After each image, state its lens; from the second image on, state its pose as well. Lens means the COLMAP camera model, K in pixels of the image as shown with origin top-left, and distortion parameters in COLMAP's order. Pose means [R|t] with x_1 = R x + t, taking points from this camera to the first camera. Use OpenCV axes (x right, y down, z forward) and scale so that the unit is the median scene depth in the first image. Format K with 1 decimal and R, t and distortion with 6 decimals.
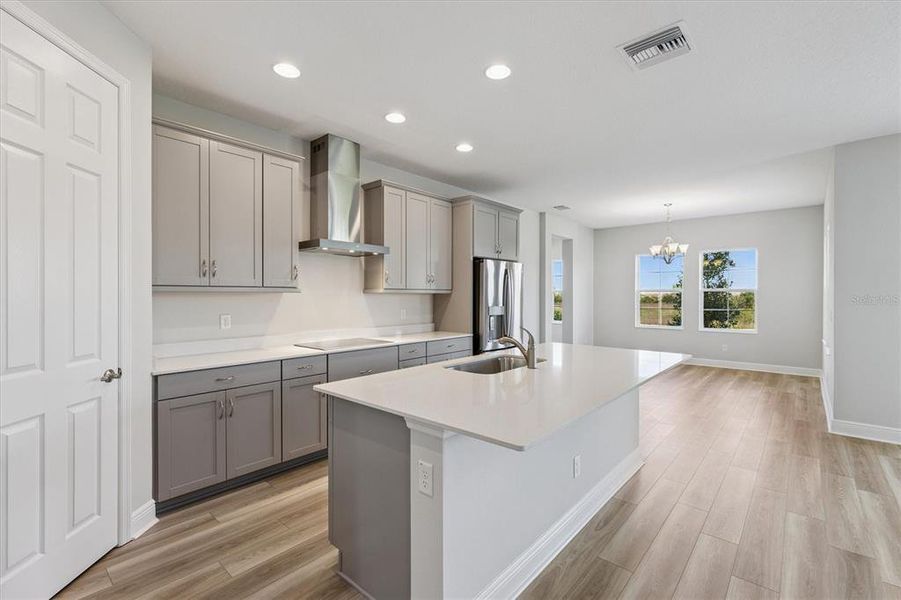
lens RADIAL K [[399.6, 0, 451.9], [0, 399.6, 298.4], [0, 0, 1]] dist [-0.001420, 0.000277]
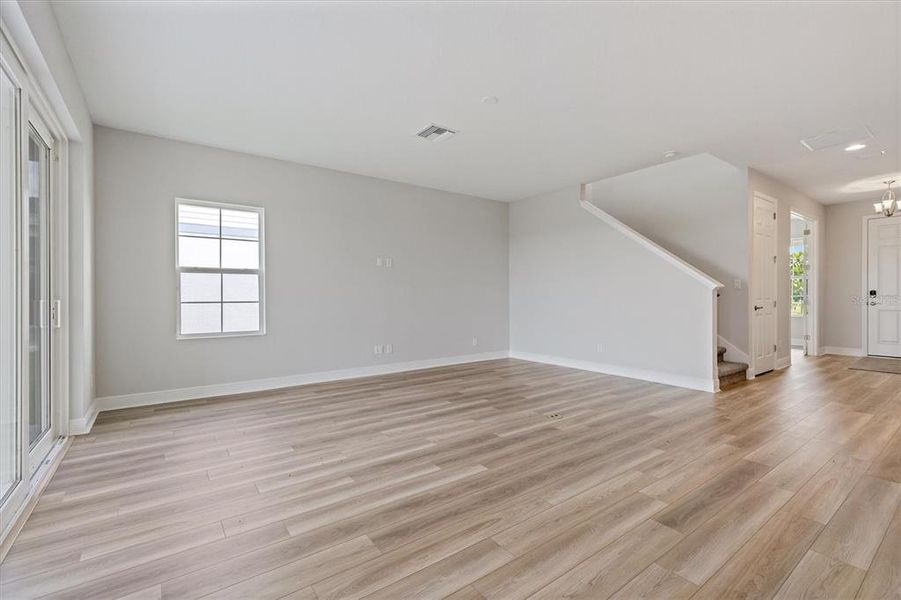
lens RADIAL K [[399.6, 0, 451.9], [0, 399.6, 298.4], [0, 0, 1]] dist [-0.001420, 0.000277]
pose [[-0.976092, 0.003562, 0.217328, 0.695060], [0.005902, 0.999931, 0.010120, 0.053339], [-0.217277, 0.011161, -0.976046, 1.081293]]
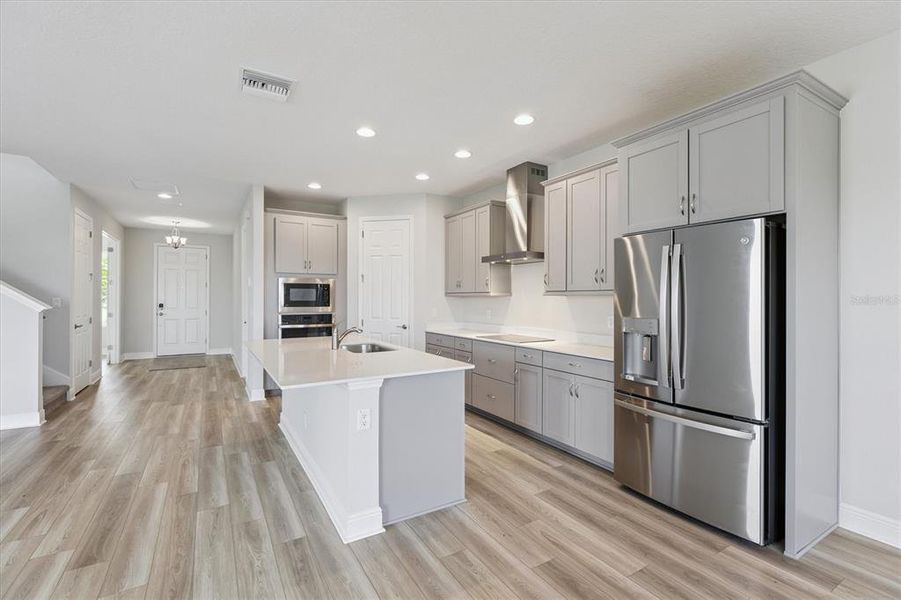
lens RADIAL K [[402.0, 0, 448.3], [0, 402.0, 297.2], [0, 0, 1]] dist [0.006176, 0.000206]
pose [[-0.306674, -0.001522, -0.951813, 0.898326], [-0.009276, 0.999956, 0.001390, -0.008675], [0.951769, 0.009256, -0.306674, 1.141731]]
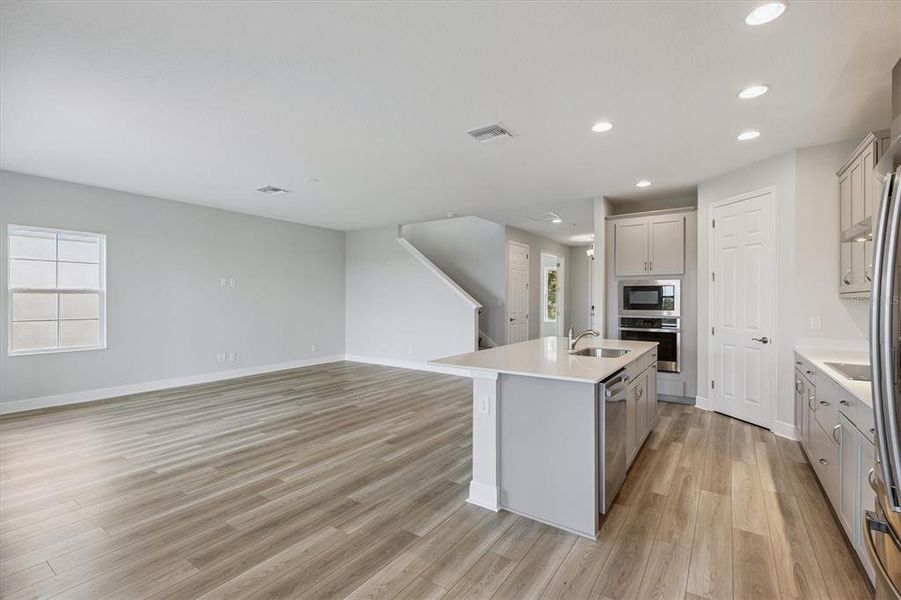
lens RADIAL K [[399.6, 0, 451.9], [0, 399.6, 298.4], [0, 0, 1]] dist [-0.001420, 0.000277]
pose [[-0.992981, -0.004083, -0.118207, 0.507569], [-0.004591, 0.999981, 0.004024, -0.009716], [0.118188, 0.004538, -0.992981, 1.509557]]
